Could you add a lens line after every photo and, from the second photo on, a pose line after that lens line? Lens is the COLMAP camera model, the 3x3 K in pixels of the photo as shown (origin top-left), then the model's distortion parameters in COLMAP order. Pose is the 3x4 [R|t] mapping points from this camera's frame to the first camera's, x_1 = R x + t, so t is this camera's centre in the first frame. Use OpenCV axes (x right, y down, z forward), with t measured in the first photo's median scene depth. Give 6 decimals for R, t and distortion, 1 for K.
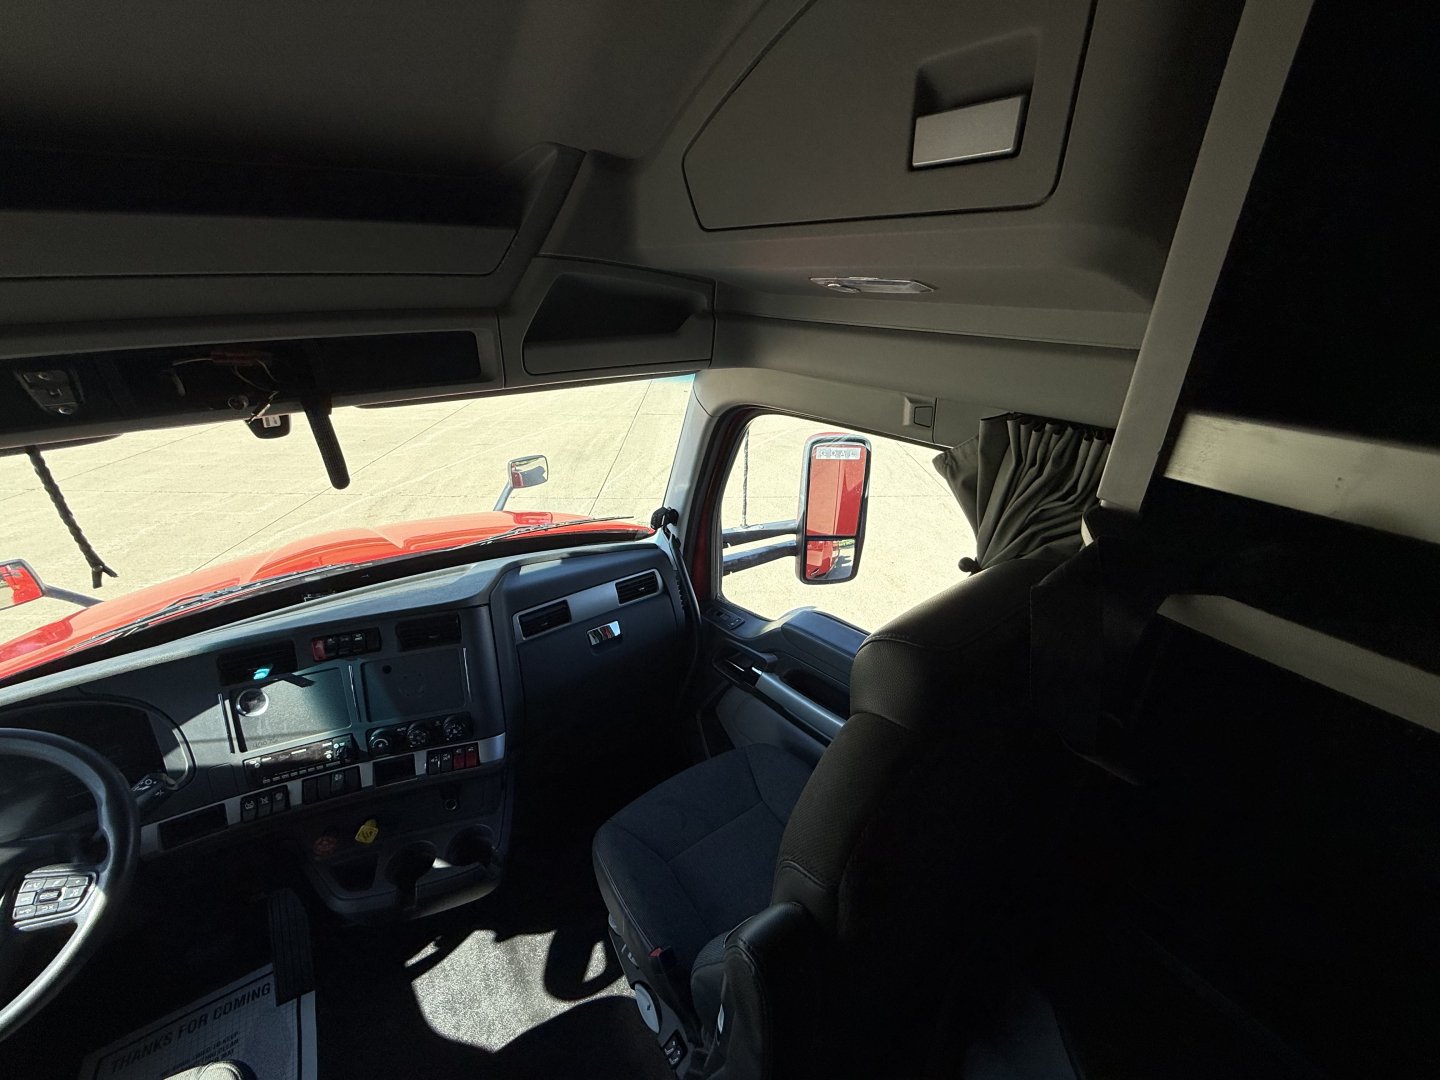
lens RADIAL K [[583.5, 0, 720.0], [0, 583.5, 540.0], [0, 0, 1]] dist [0.001016, 0.000261]
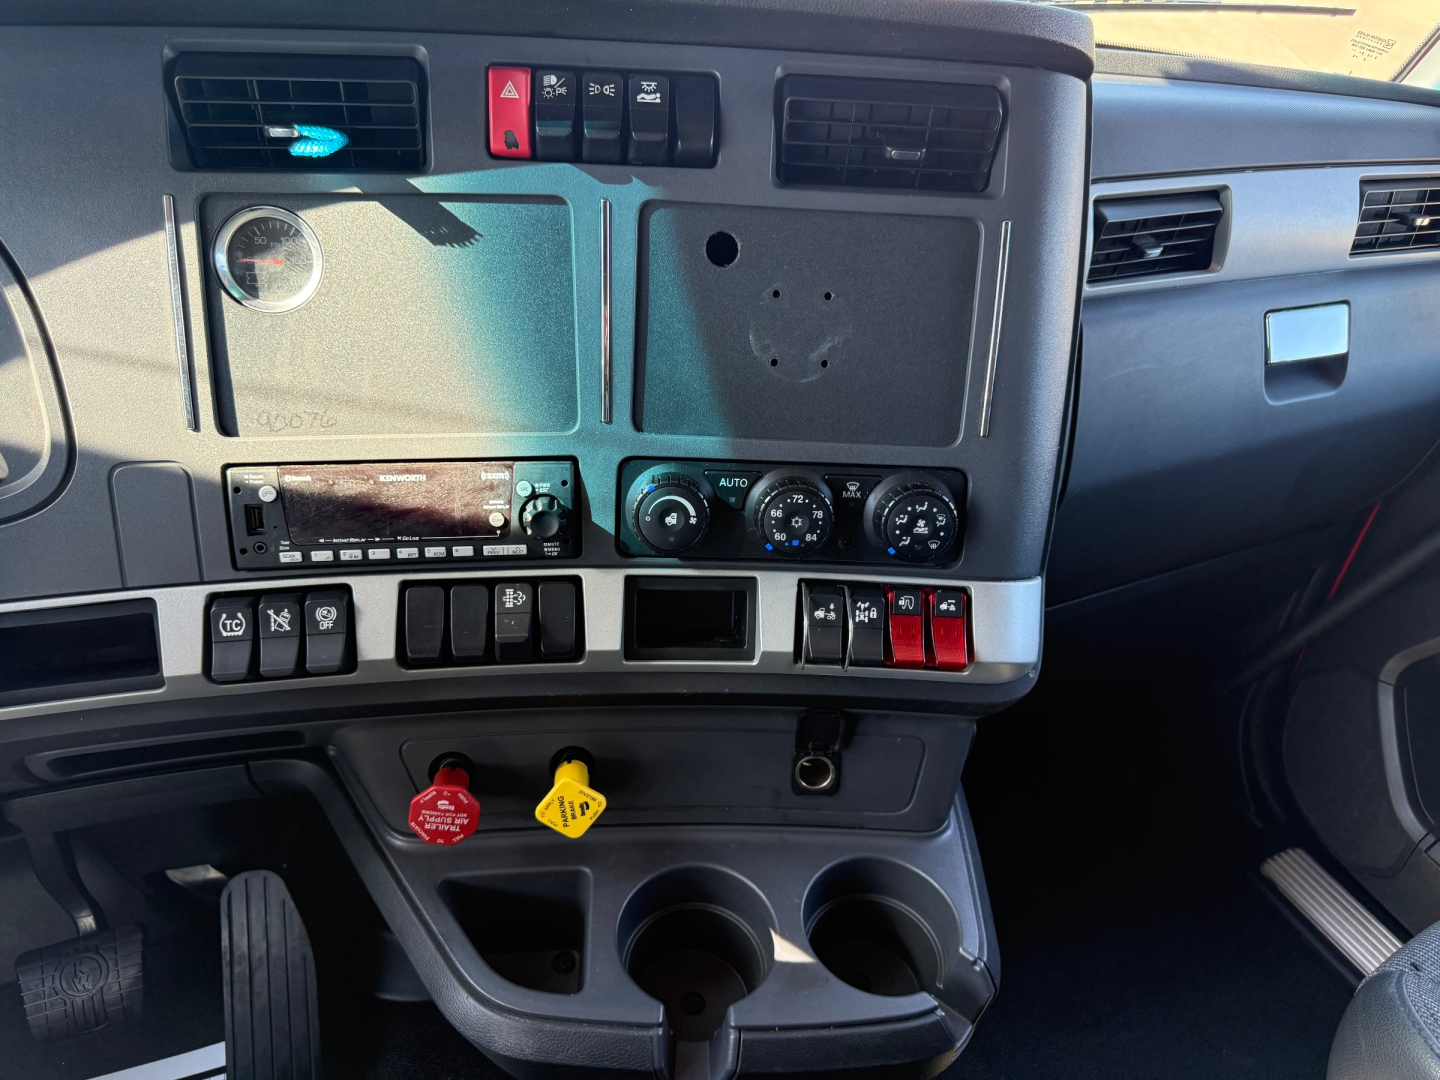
lens RADIAL K [[1020.0, 0, 724.6], [0, 1020.0, 547.3], [0, 0, 1]] dist [0.045090, -0.063896]
pose [[0.968251, 0.193982, -0.157672, -0.484783], [-0.165127, 0.969860, 0.179179, 0.278292], [0.187677, -0.147454, 0.971100, 0.546632]]
